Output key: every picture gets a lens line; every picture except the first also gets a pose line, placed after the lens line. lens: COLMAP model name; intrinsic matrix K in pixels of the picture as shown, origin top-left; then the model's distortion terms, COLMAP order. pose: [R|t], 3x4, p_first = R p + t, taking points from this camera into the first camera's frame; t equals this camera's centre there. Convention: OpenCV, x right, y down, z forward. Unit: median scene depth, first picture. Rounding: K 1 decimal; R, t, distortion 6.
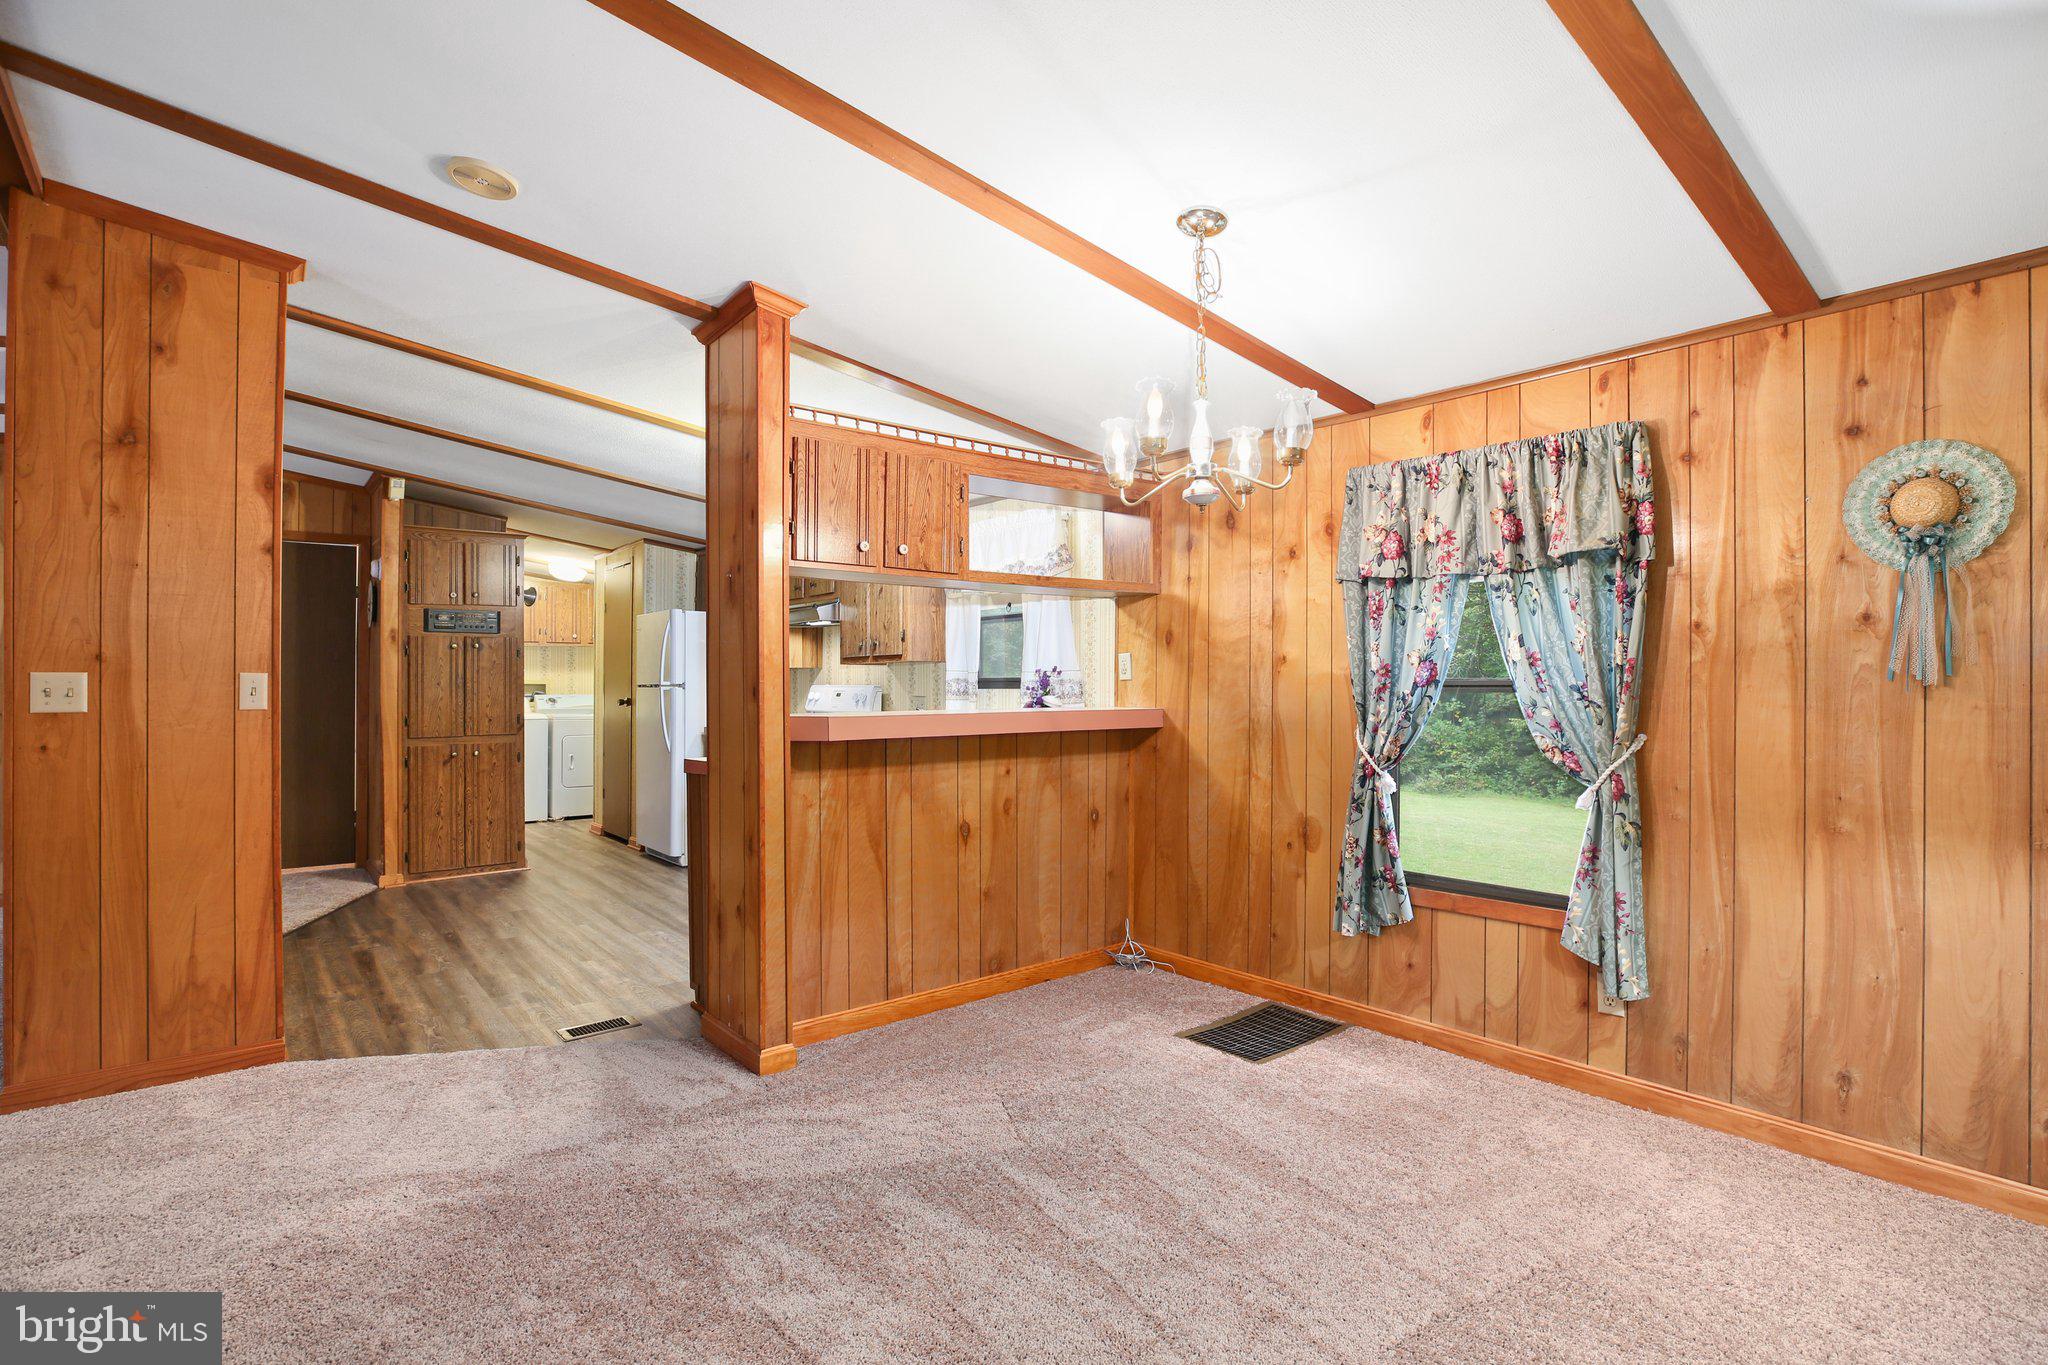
lens RADIAL K [[995.5, 0, 1024.0], [0, 995.5, 682.5], [0, 0, 1]] dist [-0.020009, 0.000394]
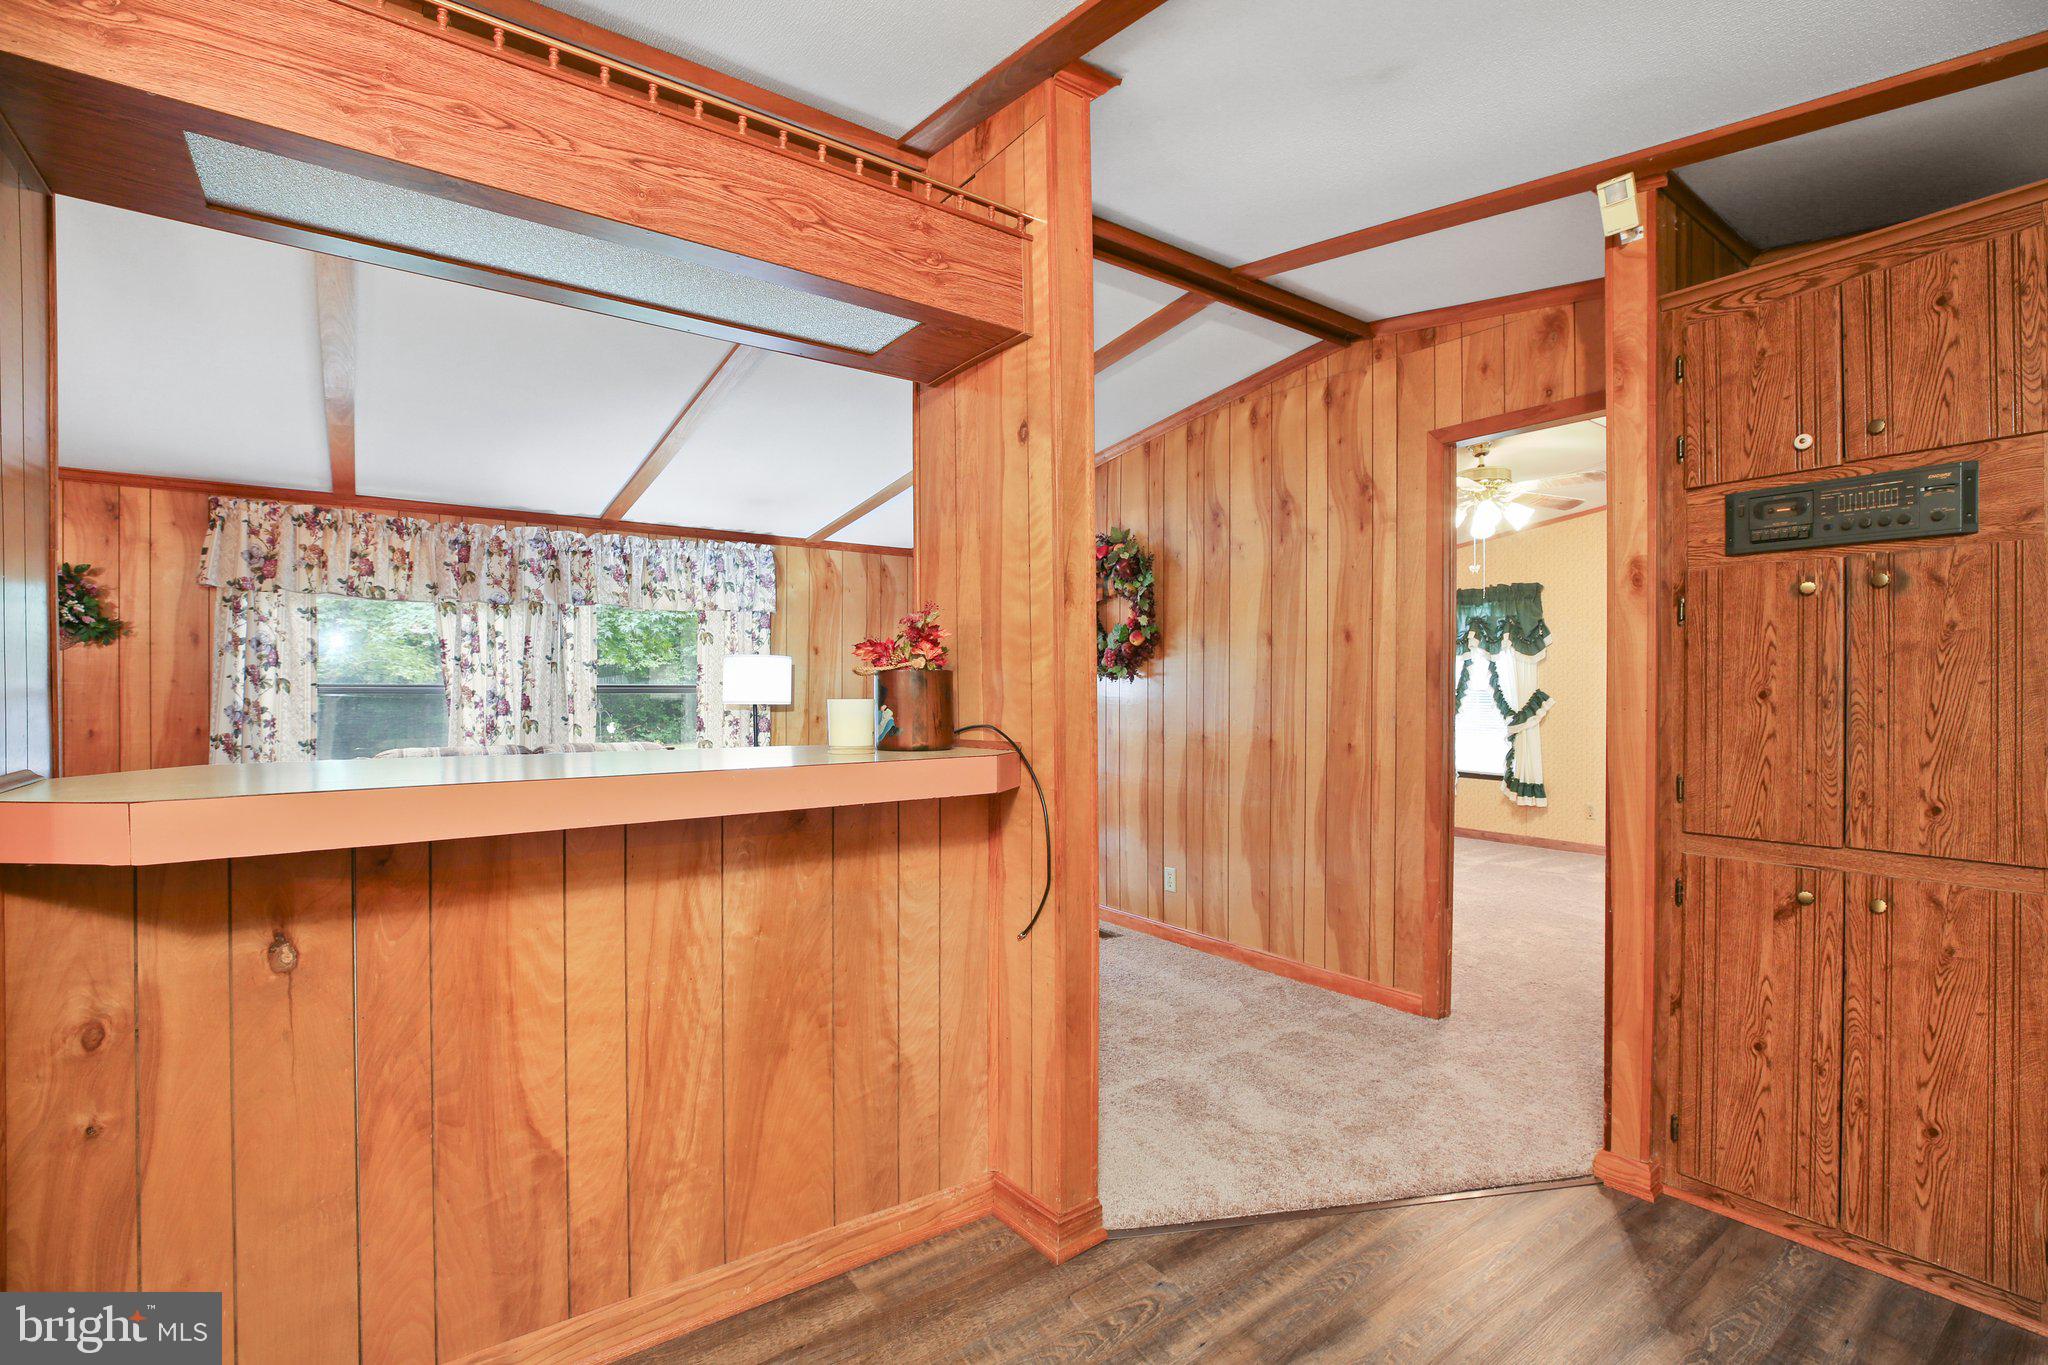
lens RADIAL K [[921.8, 0, 1028.0], [0, 921.8, 691.5], [0, 0, 1]] dist [-0.040386, 0.011742]
pose [[-0.043688, 0.007660, -0.999016, -0.250182], [0.001050, 0.999970, 0.007622, -0.002547], [0.999045, -0.000716, -0.043695, 0.749946]]
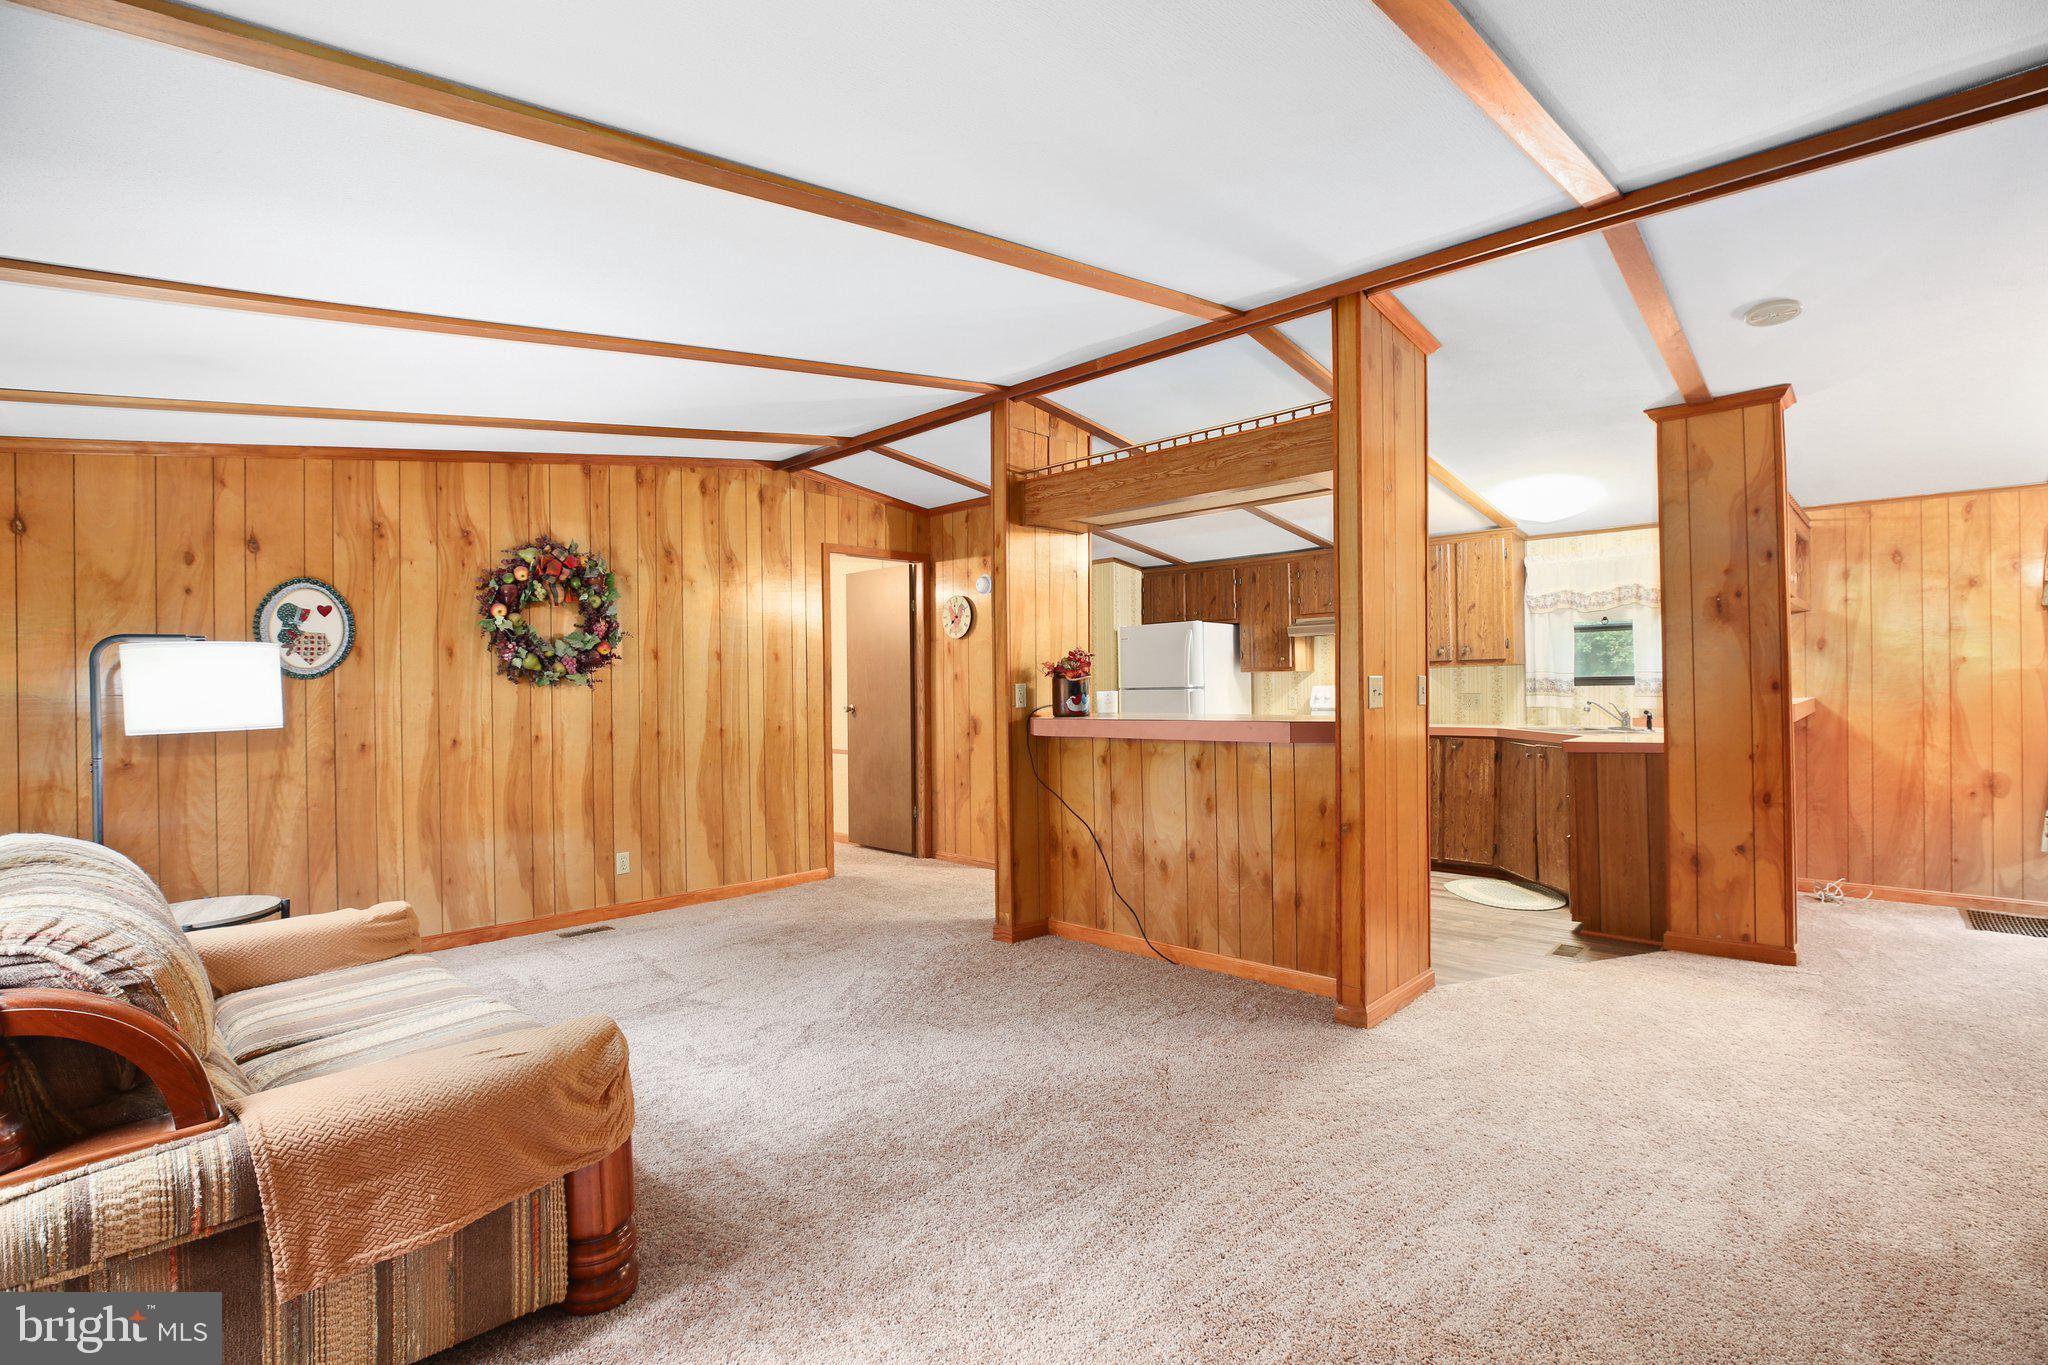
lens RADIAL K [[921.8, 0, 1028.0], [0, 921.8, 691.5], [0, 0, 1]] dist [-0.040386, 0.011742]
pose [[0.992279, -0.012581, 0.123386, -0.733873], [0.011982, 0.999913, 0.005596, -0.000816], [-0.123445, -0.004075, 0.992343, -0.042538]]
